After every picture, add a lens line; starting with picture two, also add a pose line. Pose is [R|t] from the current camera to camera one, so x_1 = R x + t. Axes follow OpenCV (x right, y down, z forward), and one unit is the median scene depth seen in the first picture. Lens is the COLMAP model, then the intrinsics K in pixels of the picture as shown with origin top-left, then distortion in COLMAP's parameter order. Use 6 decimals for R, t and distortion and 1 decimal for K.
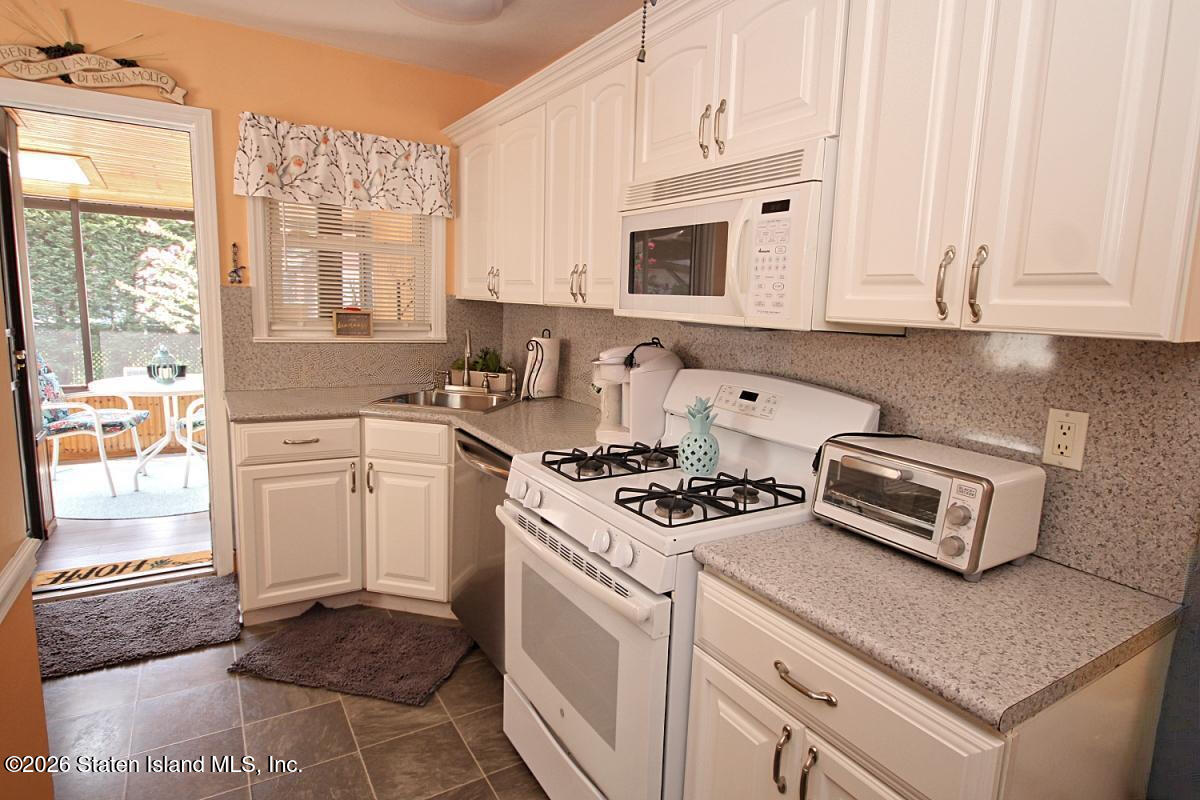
lens RADIAL K [[643.1, 0, 599.2], [0, 643.1, 387.8], [0, 0, 1]] dist [0.000857, -0.000339]
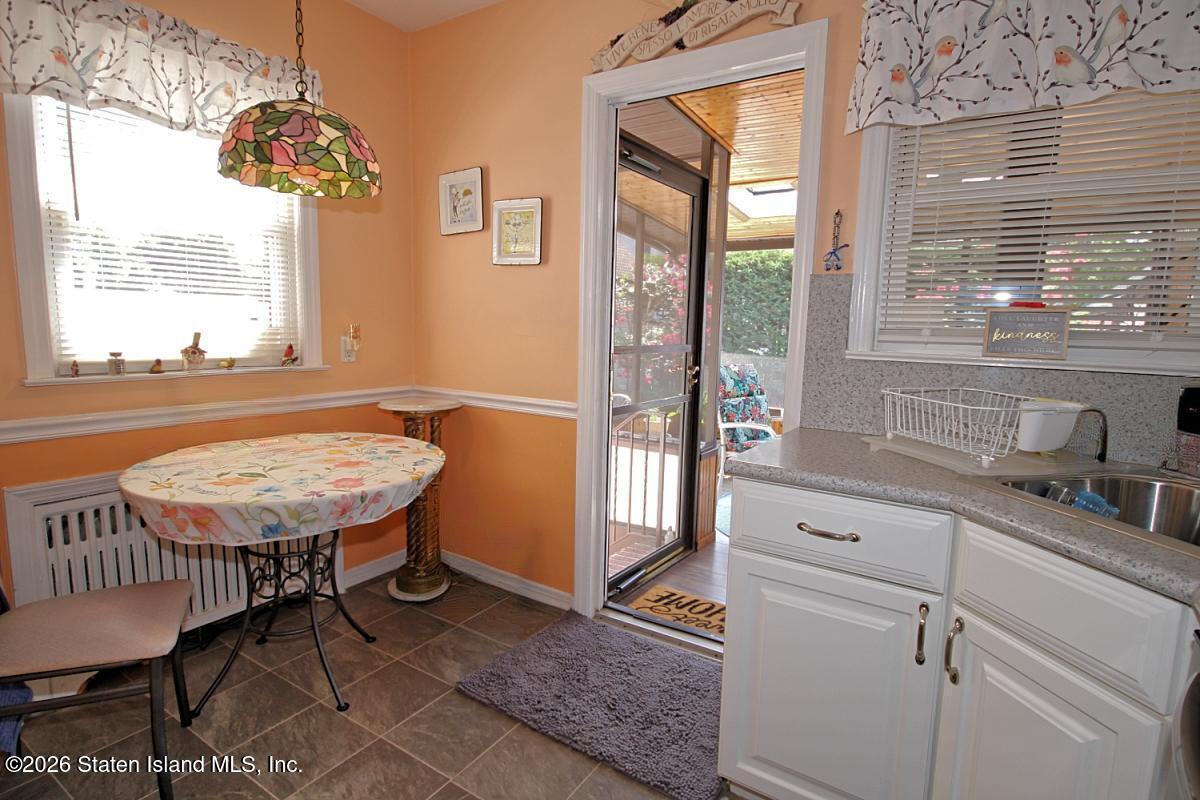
lens RADIAL K [[610.1, 0, 607.1], [0, 610.1, 400.6], [0, 0, 1]] dist [0.032233, -0.024537]
pose [[0.433674, 0.081228, -0.897401, -0.078517], [-0.128745, 0.991296, 0.027510, -0.014237], [0.891825, 0.103606, 0.440357, 0.516780]]
